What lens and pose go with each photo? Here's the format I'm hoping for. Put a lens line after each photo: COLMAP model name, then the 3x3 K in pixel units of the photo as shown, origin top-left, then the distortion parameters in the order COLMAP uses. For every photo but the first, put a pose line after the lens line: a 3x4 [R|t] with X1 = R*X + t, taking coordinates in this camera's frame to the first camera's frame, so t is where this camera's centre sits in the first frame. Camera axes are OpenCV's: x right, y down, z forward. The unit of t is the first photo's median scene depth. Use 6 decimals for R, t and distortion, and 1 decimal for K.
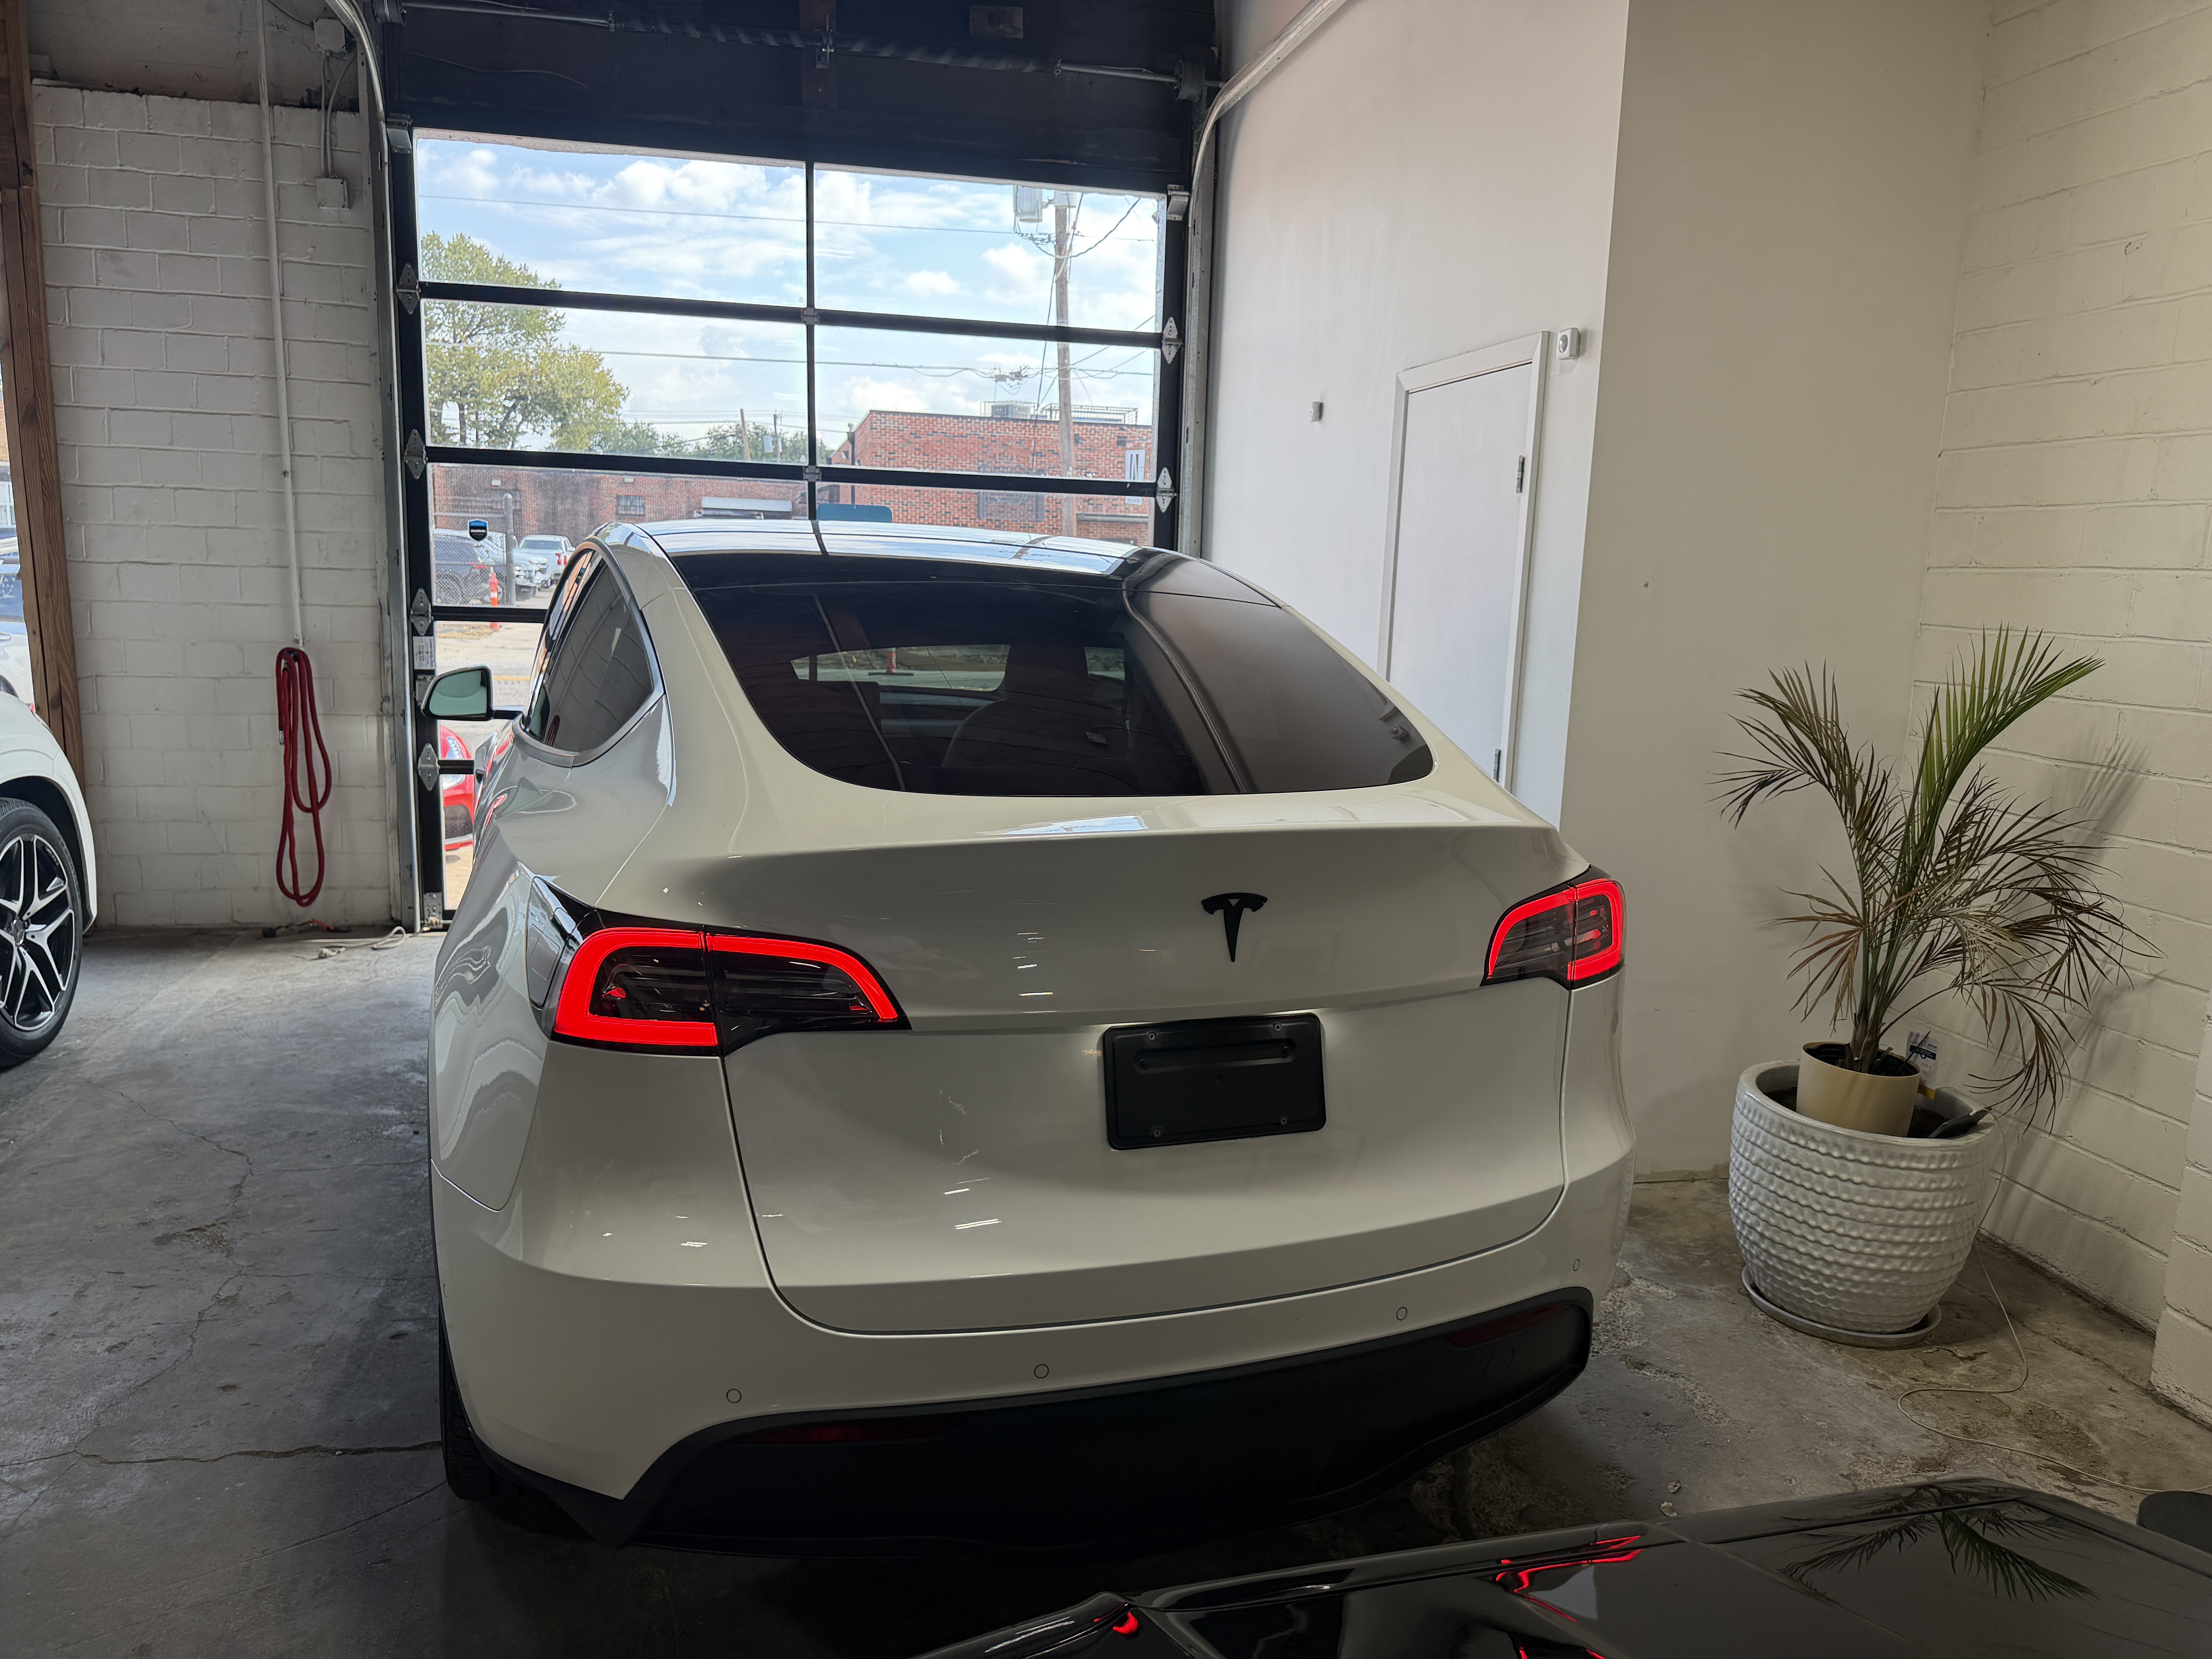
lens RADIAL K [[1569.0, 0, 1106.0], [0, 1569.0, 829.5], [0, 0, 1]] dist [0.019724, -0.026045]
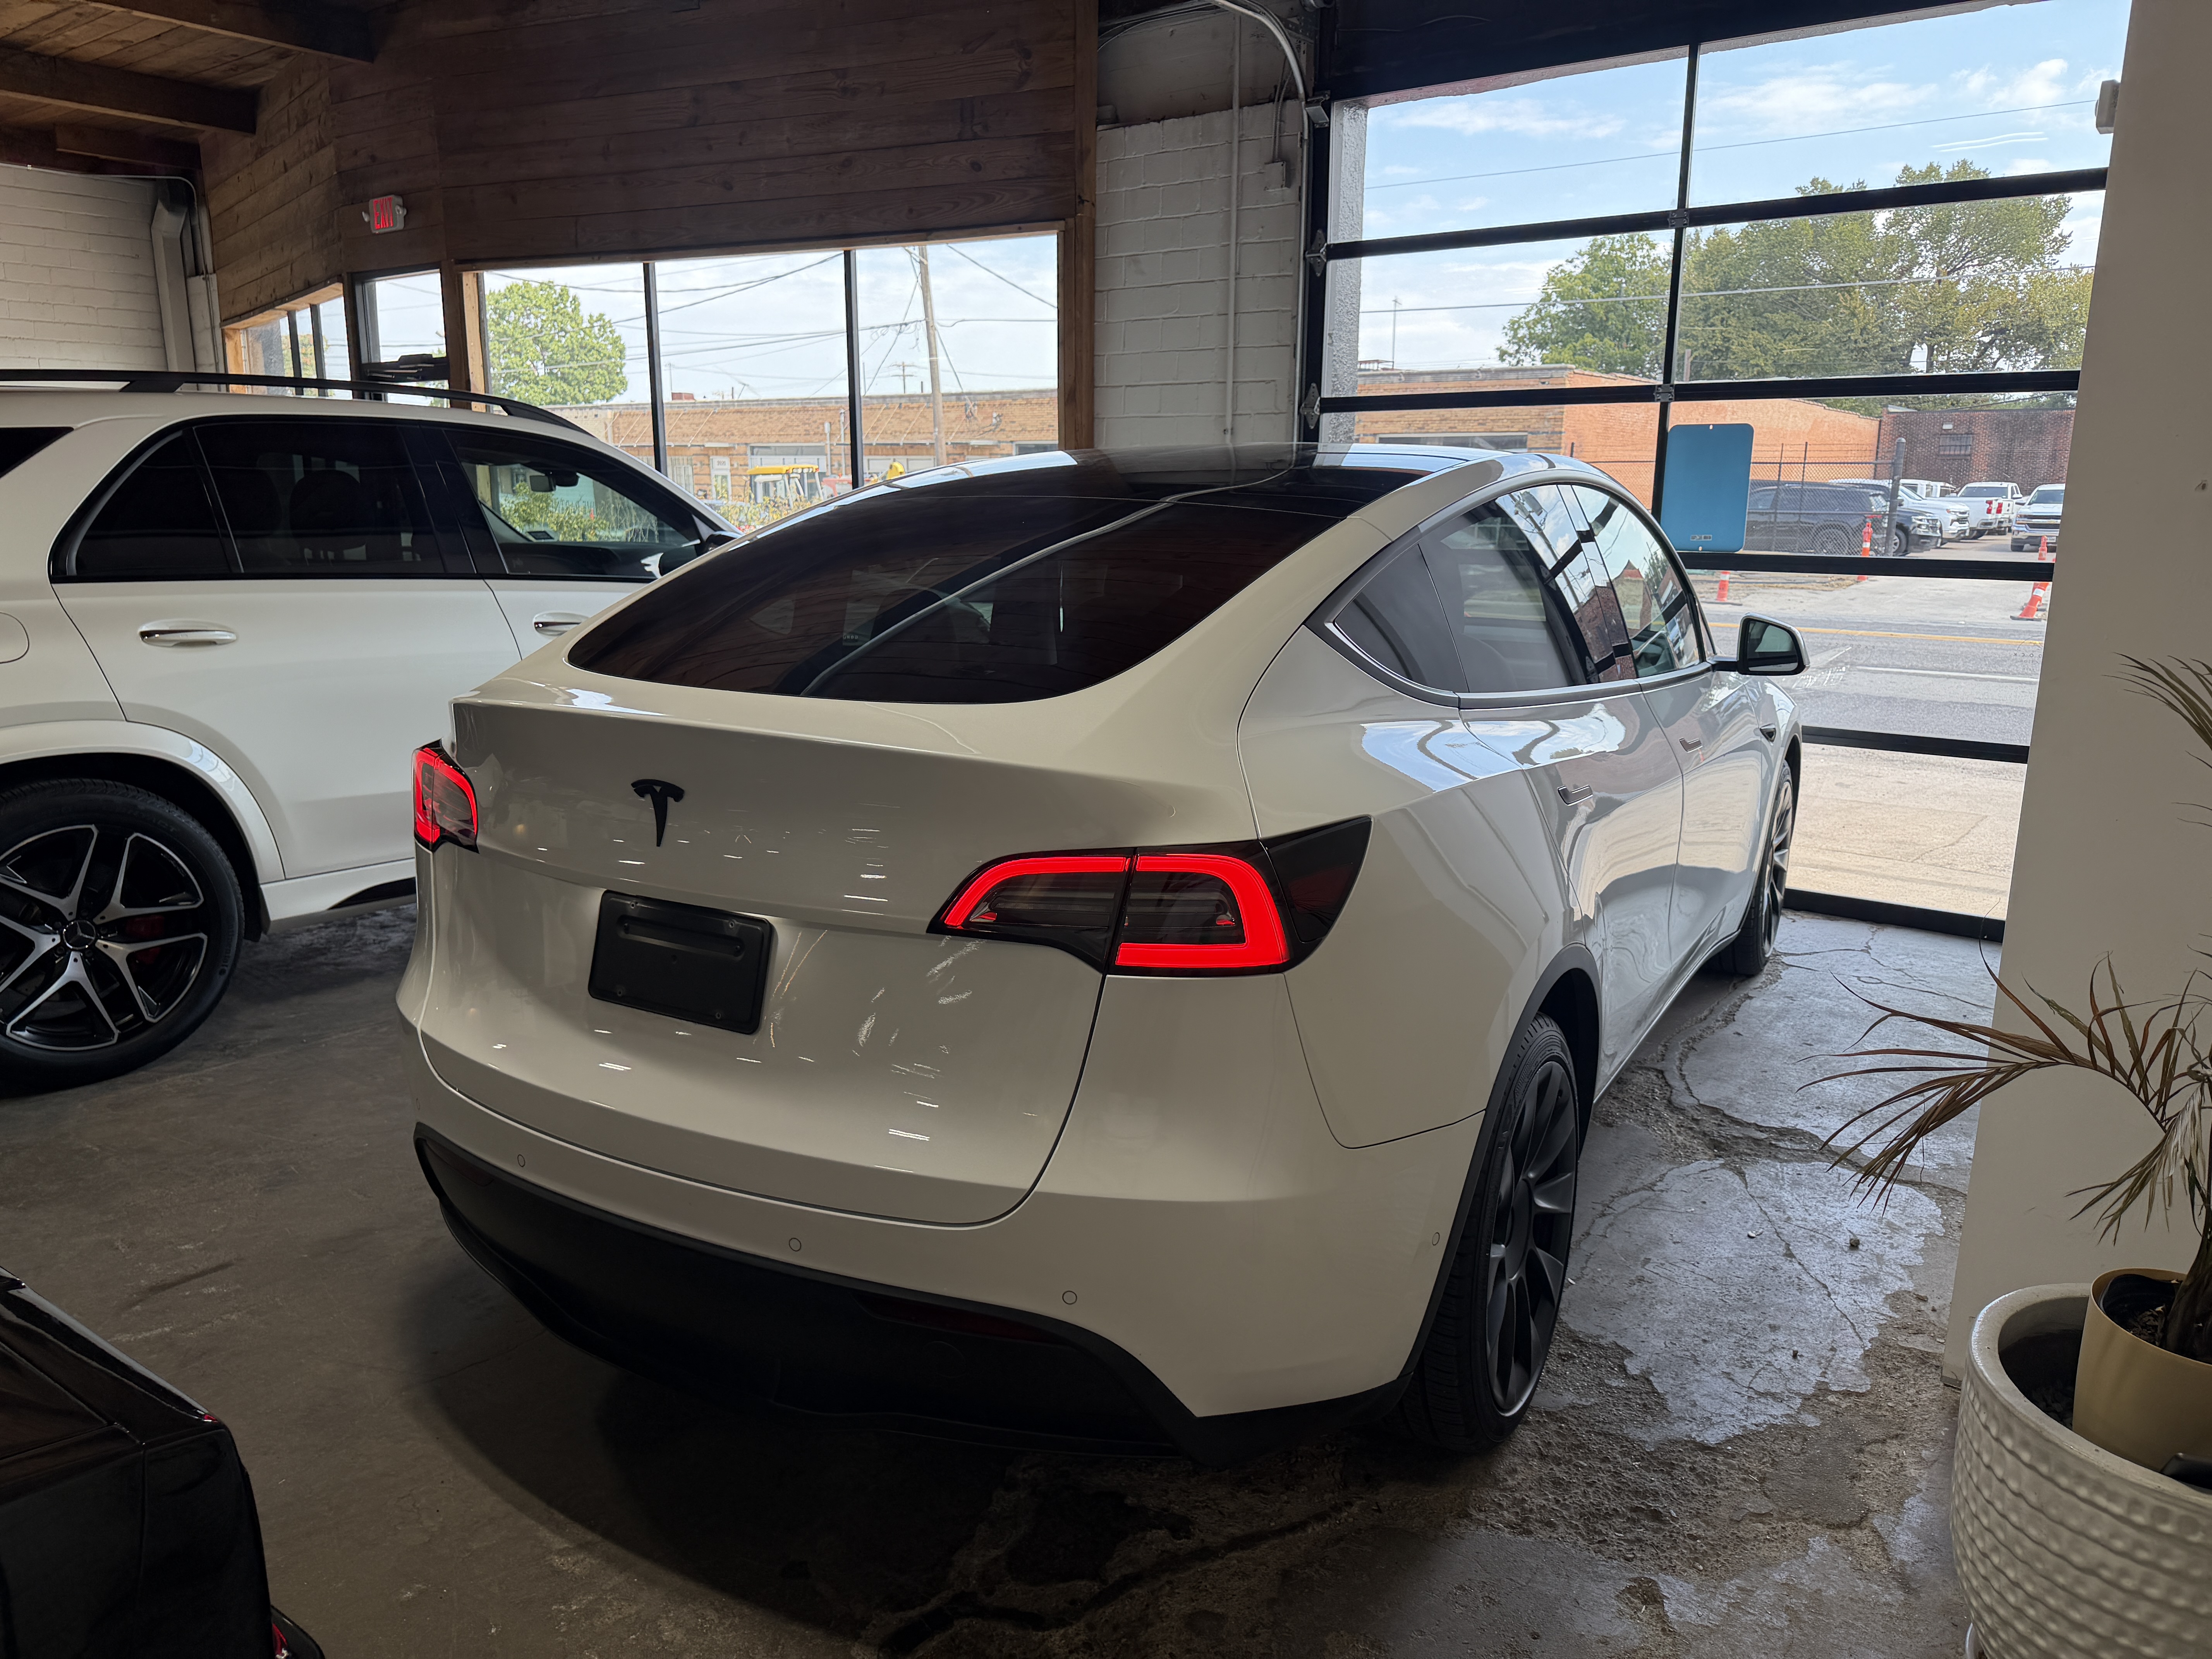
lens RADIAL K [[1545.8, 0, 1072.3], [0, 1545.8, 846.5], [0, 0, 1]] dist [0.008436, -0.009771]
pose [[0.633266, 0.147809, -0.759688, 0.356420], [-0.115486, 0.988651, 0.096090, -0.015835], [0.765269, 0.026883, 0.643149, 0.189775]]
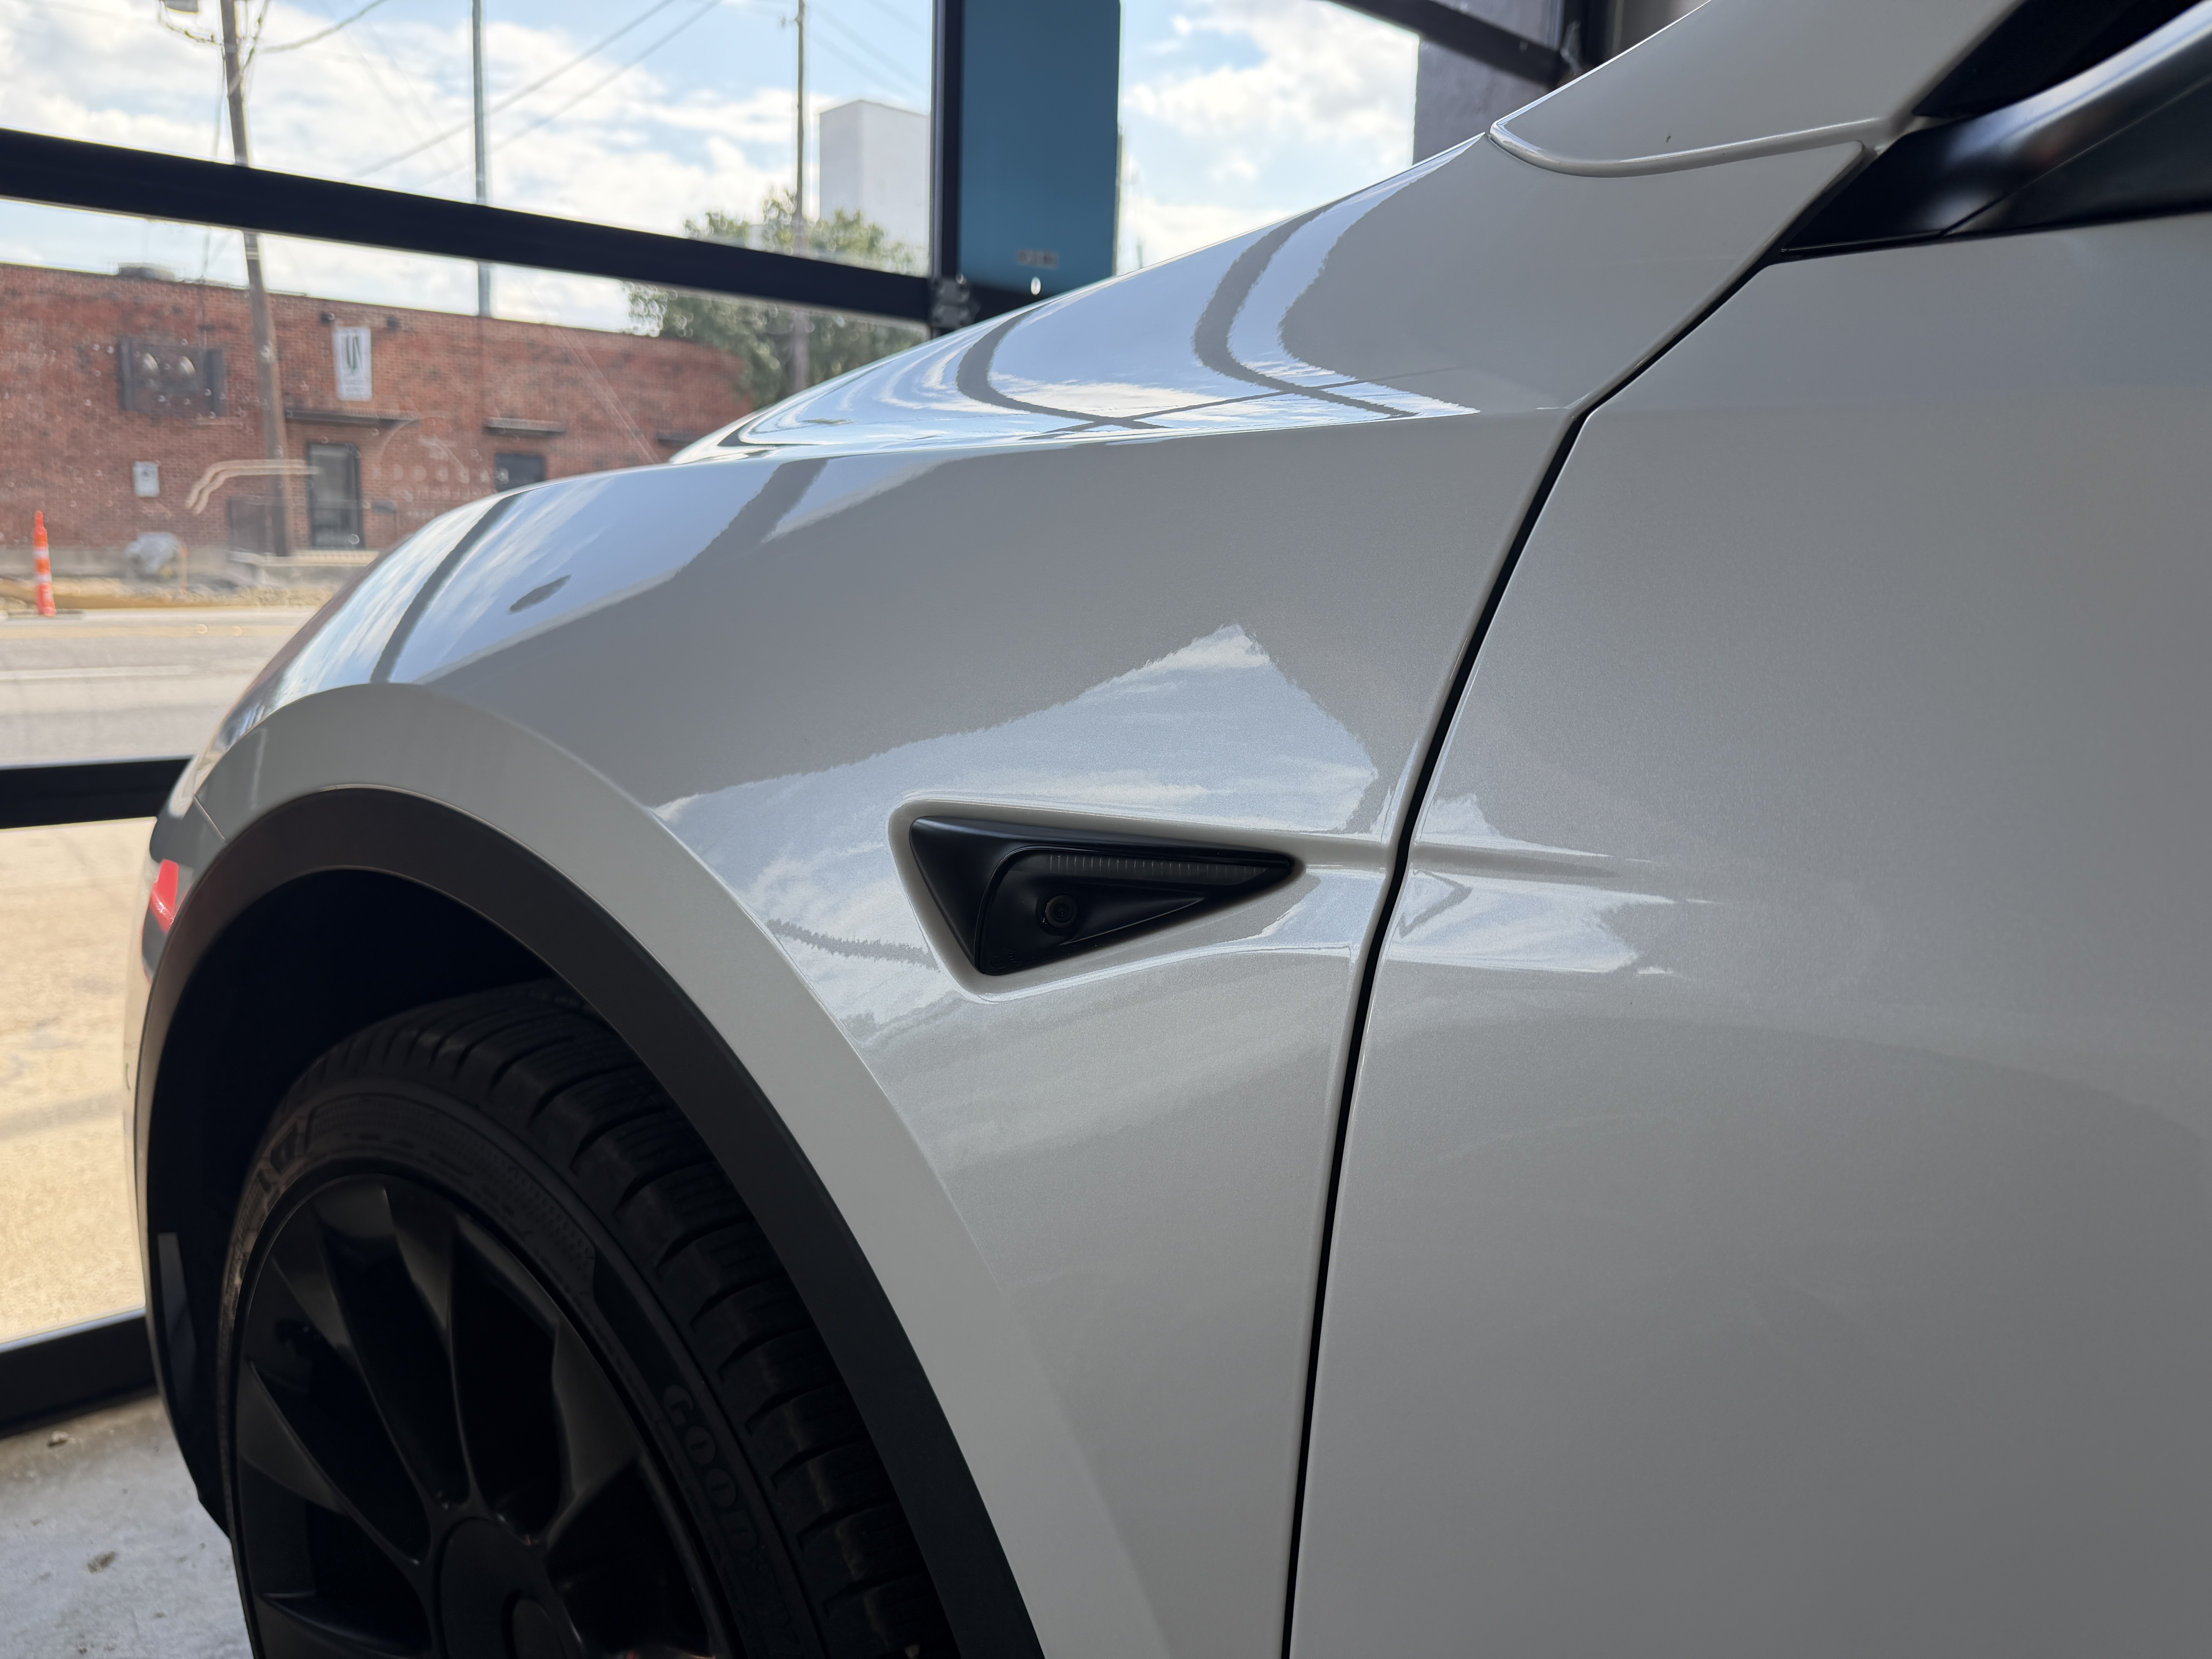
lens RADIAL K [[1583.2, 0, 1106.0], [0, 1583.2, 829.5], [0, 0, 1]] dist [0.002860, -0.011214]
pose [[0.870277, -0.090652, 0.484149, -0.382196], [0.075207, 0.995849, 0.051275, -0.037603], [-0.486787, -0.008212, 0.873482, 0.793579]]
